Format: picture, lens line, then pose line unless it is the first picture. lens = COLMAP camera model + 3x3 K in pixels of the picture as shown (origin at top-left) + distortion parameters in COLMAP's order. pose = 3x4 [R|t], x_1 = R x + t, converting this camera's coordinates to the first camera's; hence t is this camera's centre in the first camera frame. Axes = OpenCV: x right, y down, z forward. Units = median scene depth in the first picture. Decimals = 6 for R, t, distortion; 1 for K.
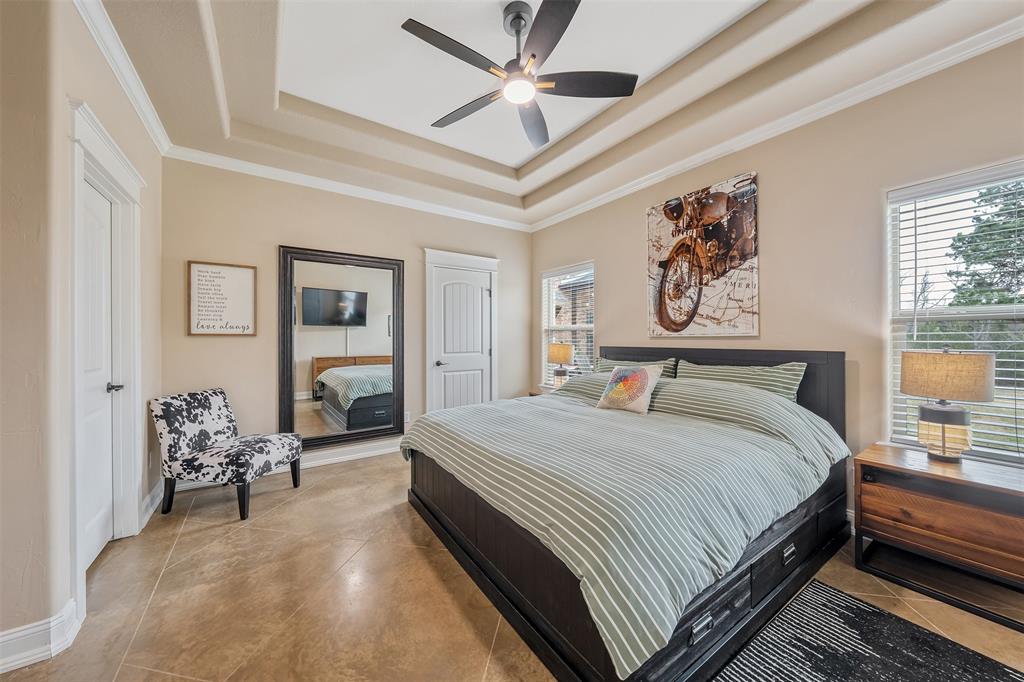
lens RADIAL K [[360.9, 0, 513.8], [0, 360.9, 336.9], [0, 0, 1]] dist [-0.001890, -0.000088]
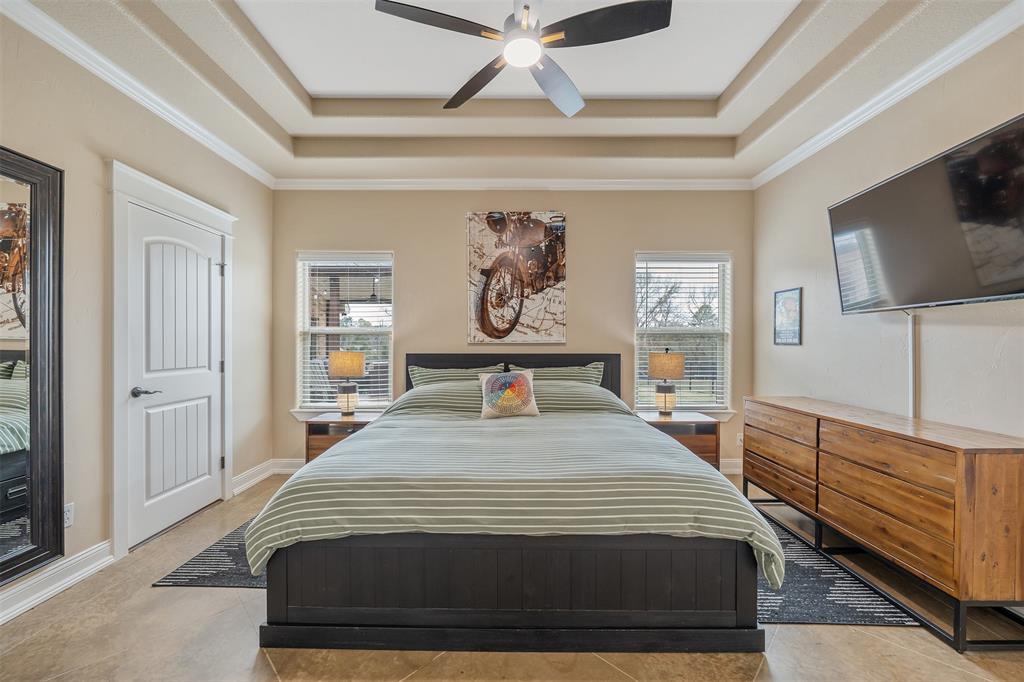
lens RADIAL K [[397.3, 0, 510.3], [0, 397.3, 344.7], [0, 0, 1]] dist [0.002395, -0.000138]
pose [[0.560223, 0.002266, 0.828339, -0.506724], [-0.005356, 0.999985, 0.000887, 0.002870], [-0.828325, -0.004933, 0.560226, 0.324420]]
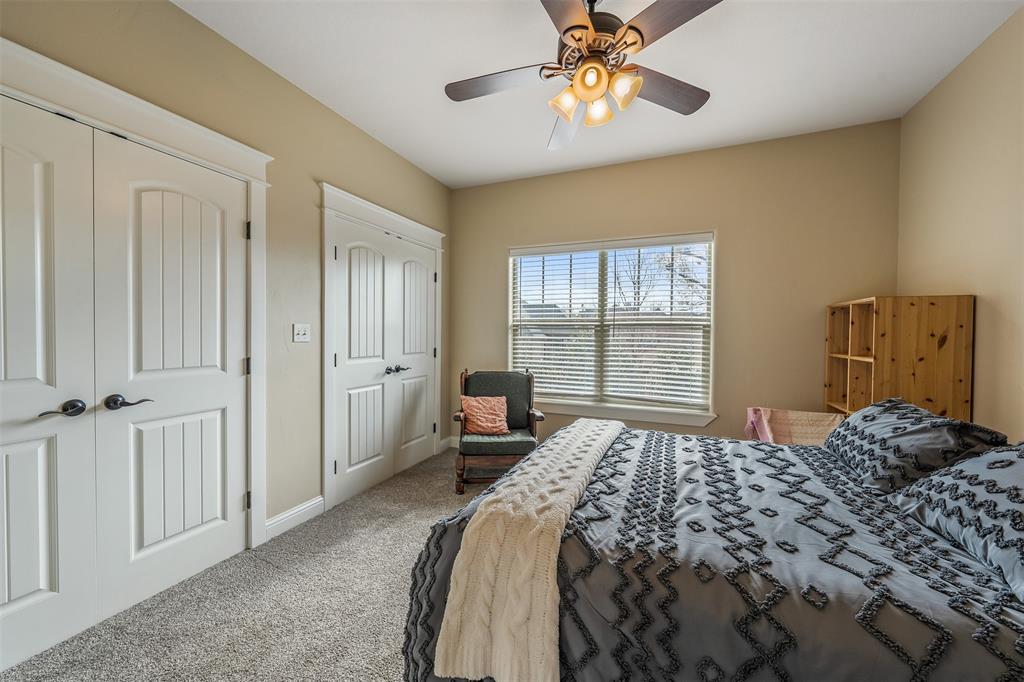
lens RADIAL K [[397.3, 0, 513.7], [0, 397.3, 337.6], [0, 0, 1]] dist [0.002395, -0.000138]
pose [[0.840158, 0.004266, 0.542324, -0.079759], [-0.008749, 0.999946, 0.005687, 0.004321], [-0.542271, -0.009522, 0.840150, 0.624181]]
